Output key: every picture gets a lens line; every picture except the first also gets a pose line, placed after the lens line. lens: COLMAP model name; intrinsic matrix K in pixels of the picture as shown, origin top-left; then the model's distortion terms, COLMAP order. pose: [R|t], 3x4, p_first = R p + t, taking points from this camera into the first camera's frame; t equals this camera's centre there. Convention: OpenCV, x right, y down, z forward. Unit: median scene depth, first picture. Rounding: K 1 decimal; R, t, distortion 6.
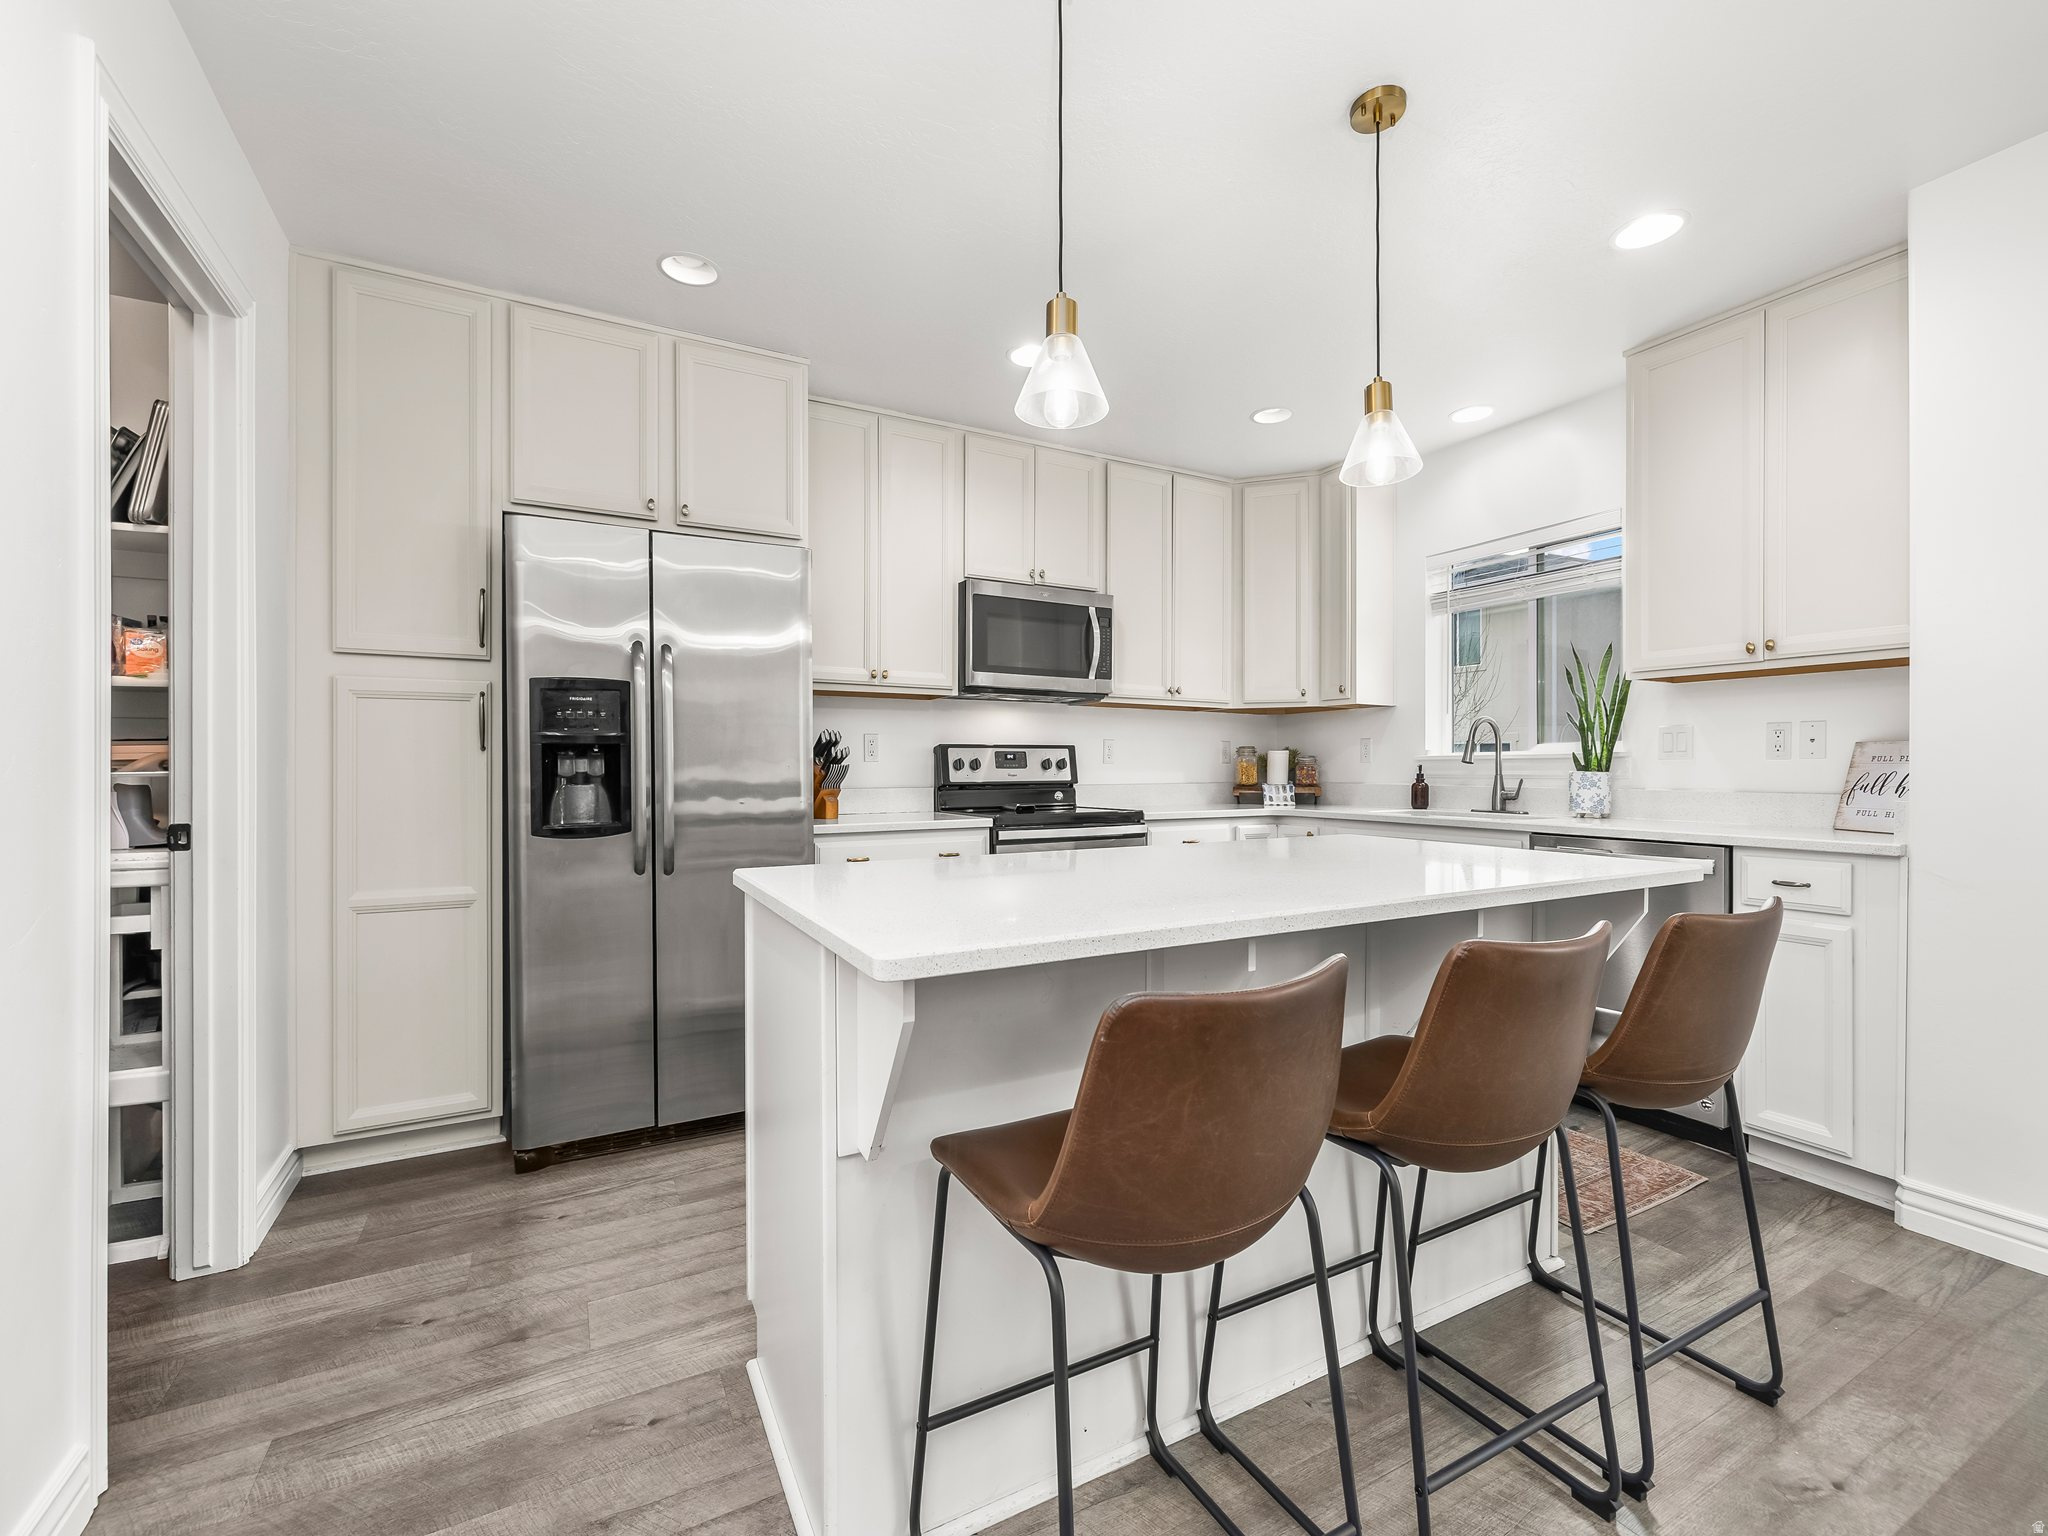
lens RADIAL K [[862.8, 0, 996.9], [0, 862.8, 771.0], [0, 0, 1]] dist [-0.009334, 0.000263]
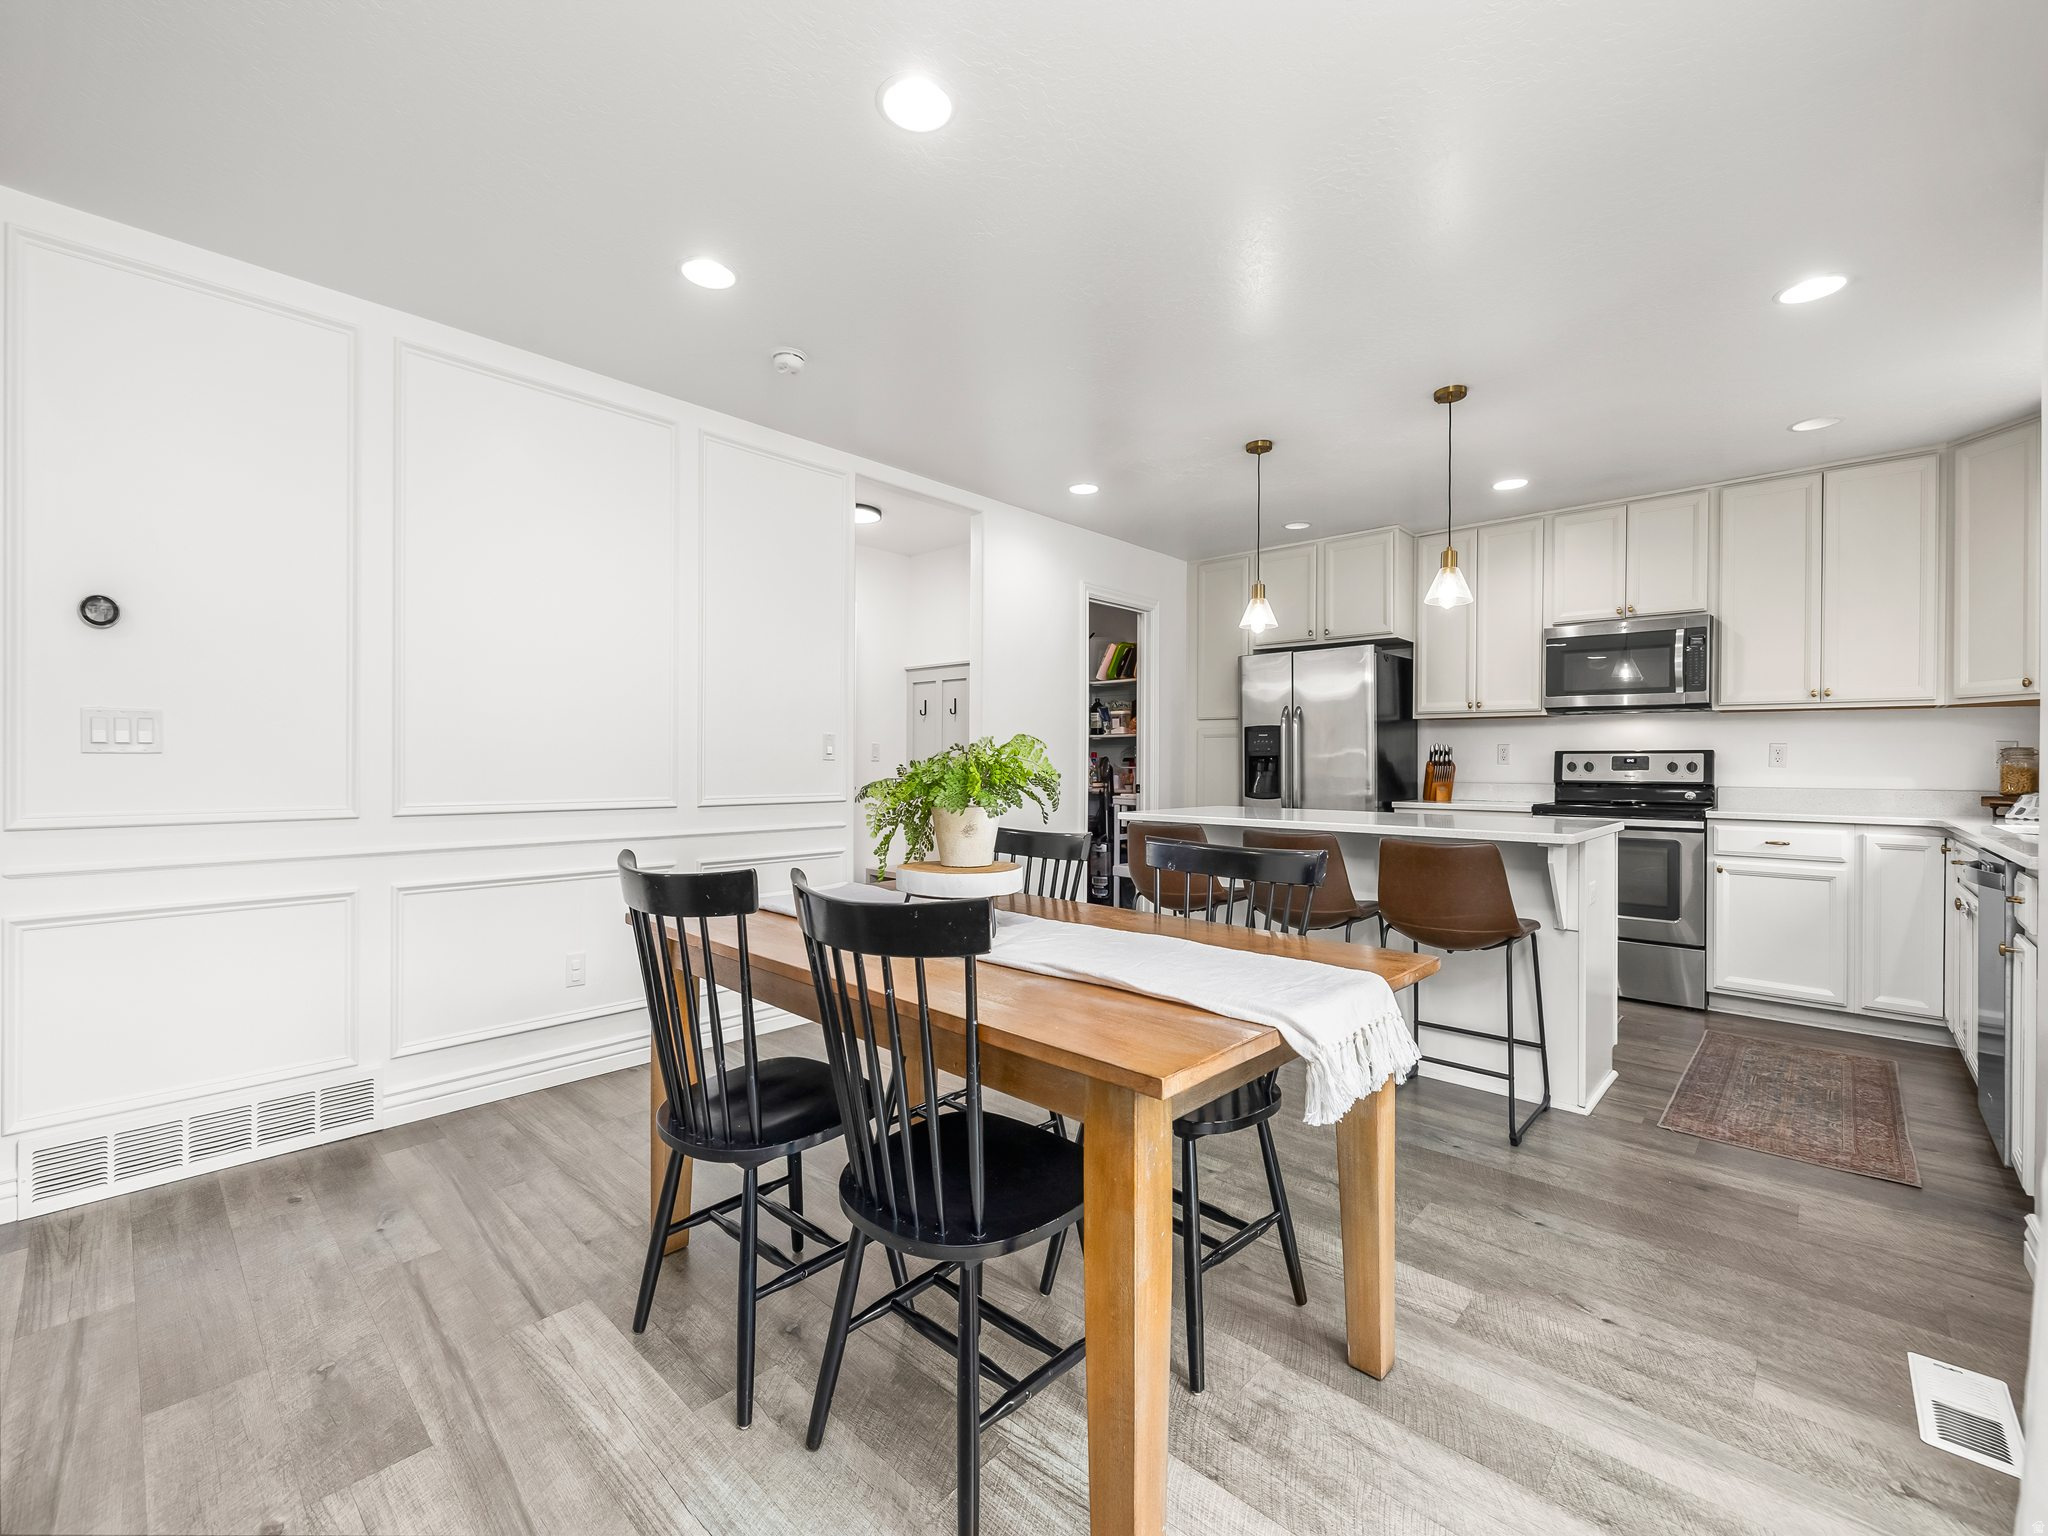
lens RADIAL K [[862.8, 0, 996.9], [0, 862.8, 771.0], [0, 0, 1]] dist [-0.009334, 0.000263]
pose [[0.326846, 0.011715, -0.945005, 0.940684], [-0.010475, 0.999907, 0.008773, -0.003601], [0.945020, 0.007031, 0.326938, -0.233842]]
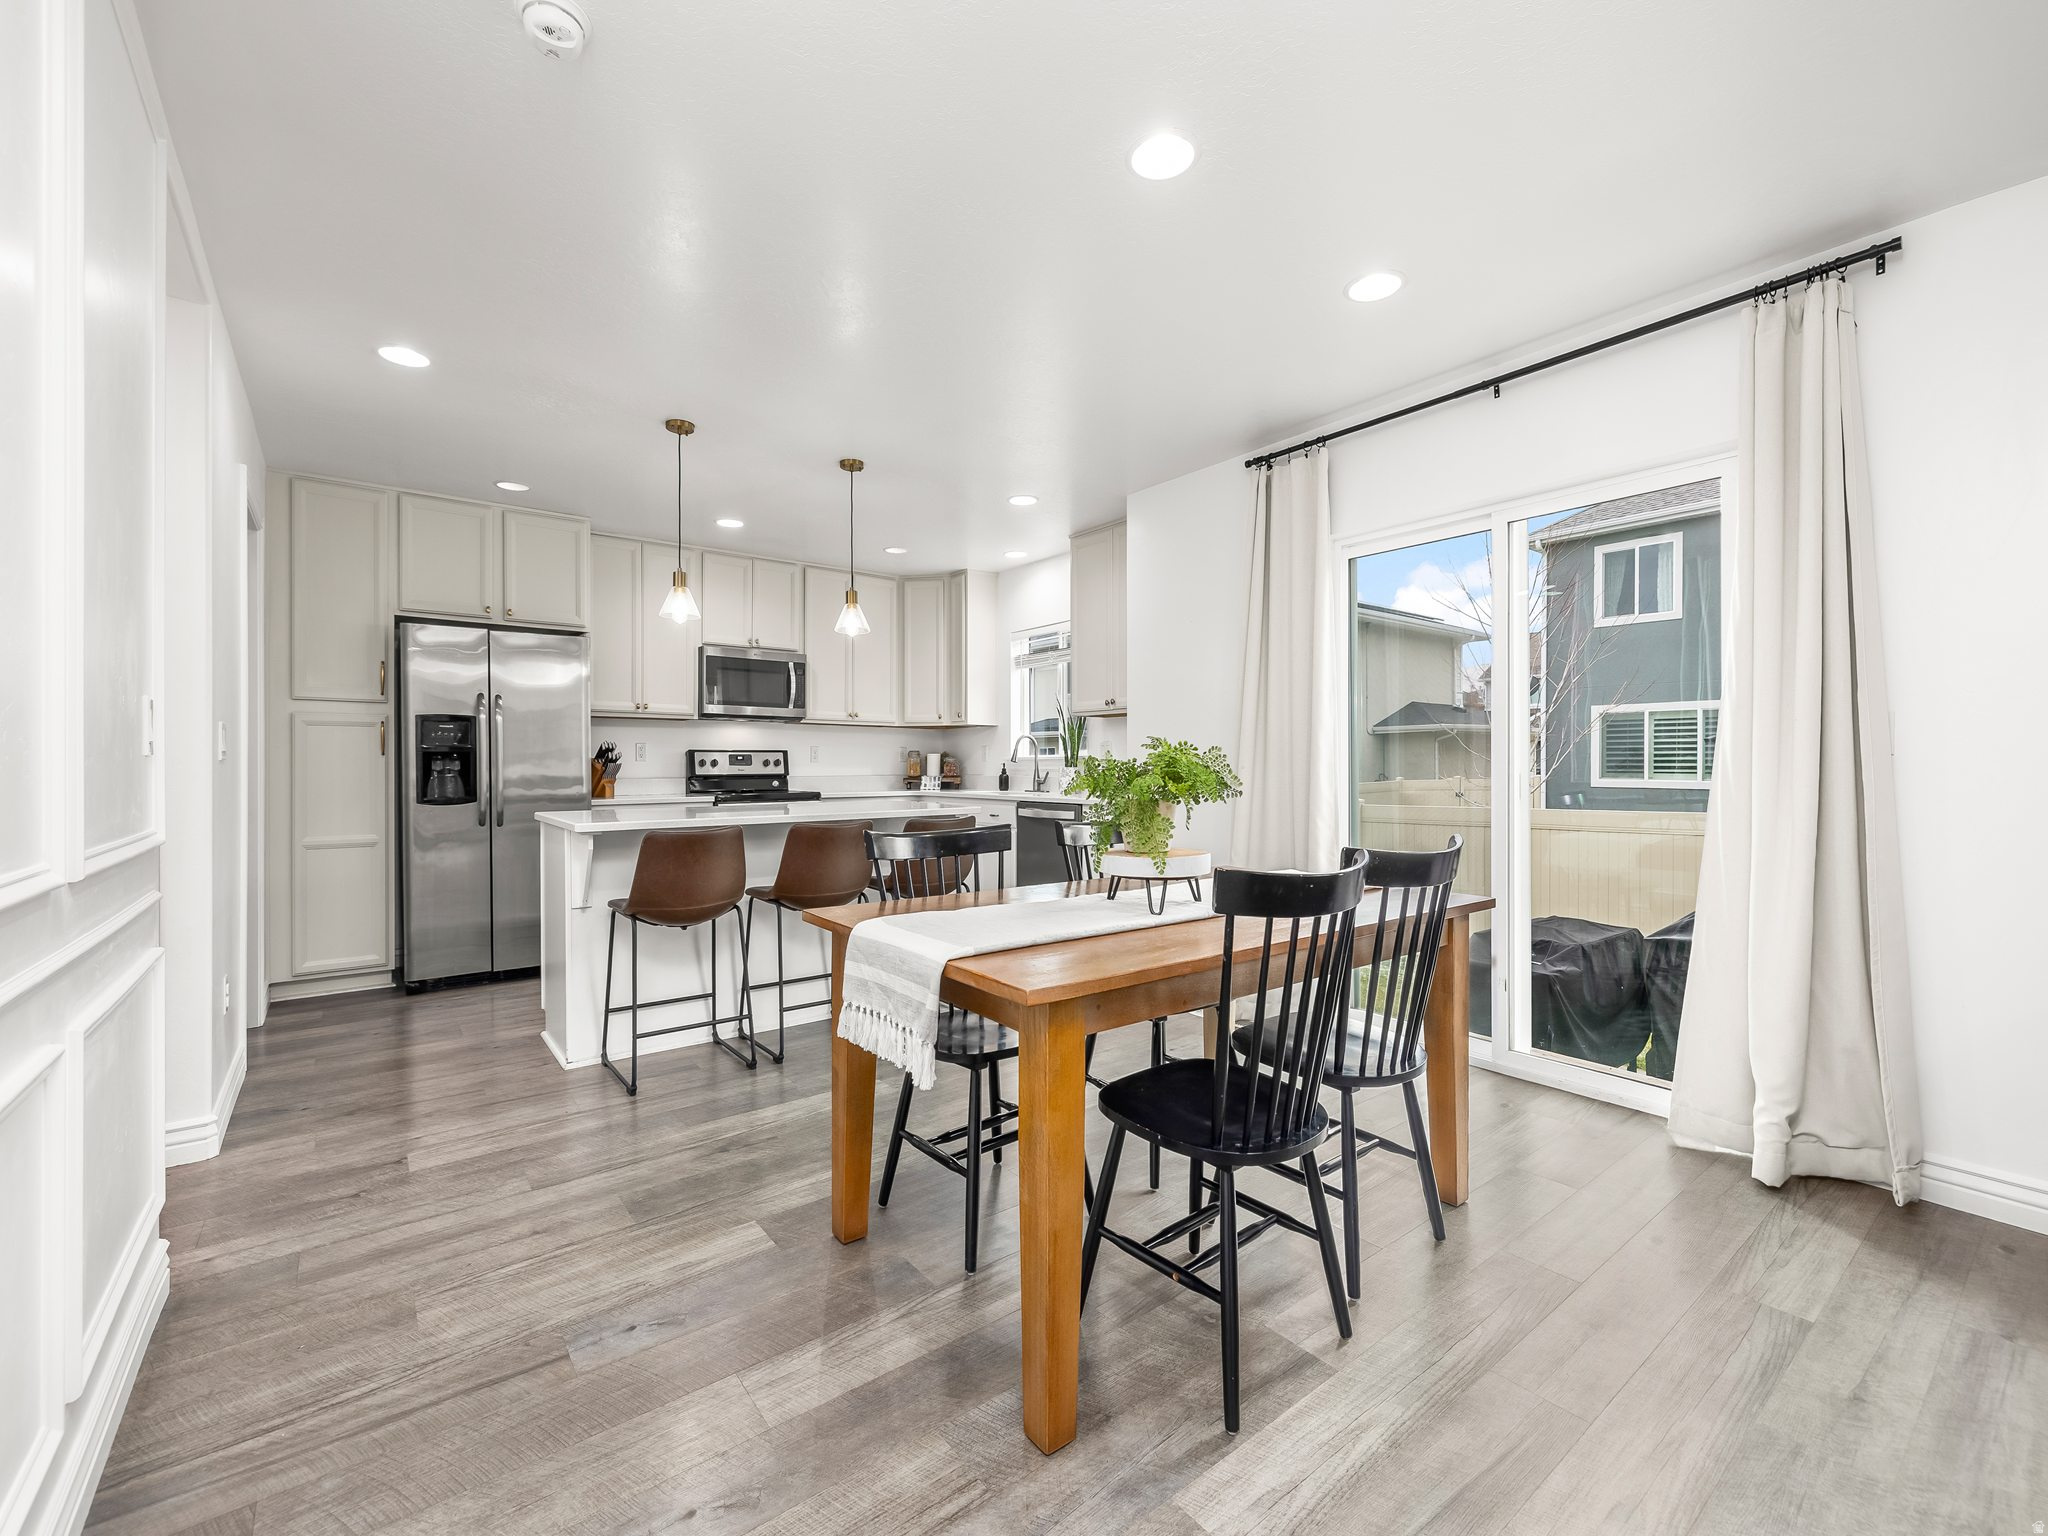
lens RADIAL K [[868.9, 0, 1011.0], [0, 868.9, 765.6], [0, 0, 1]] dist [-0.016206, -0.000092]
pose [[0.983708, -0.001320, 0.179766, 0.233284], [0.002108, 0.999989, -0.004194, 0.004811], [-0.179759, 0.004504, 0.983700, -0.654456]]
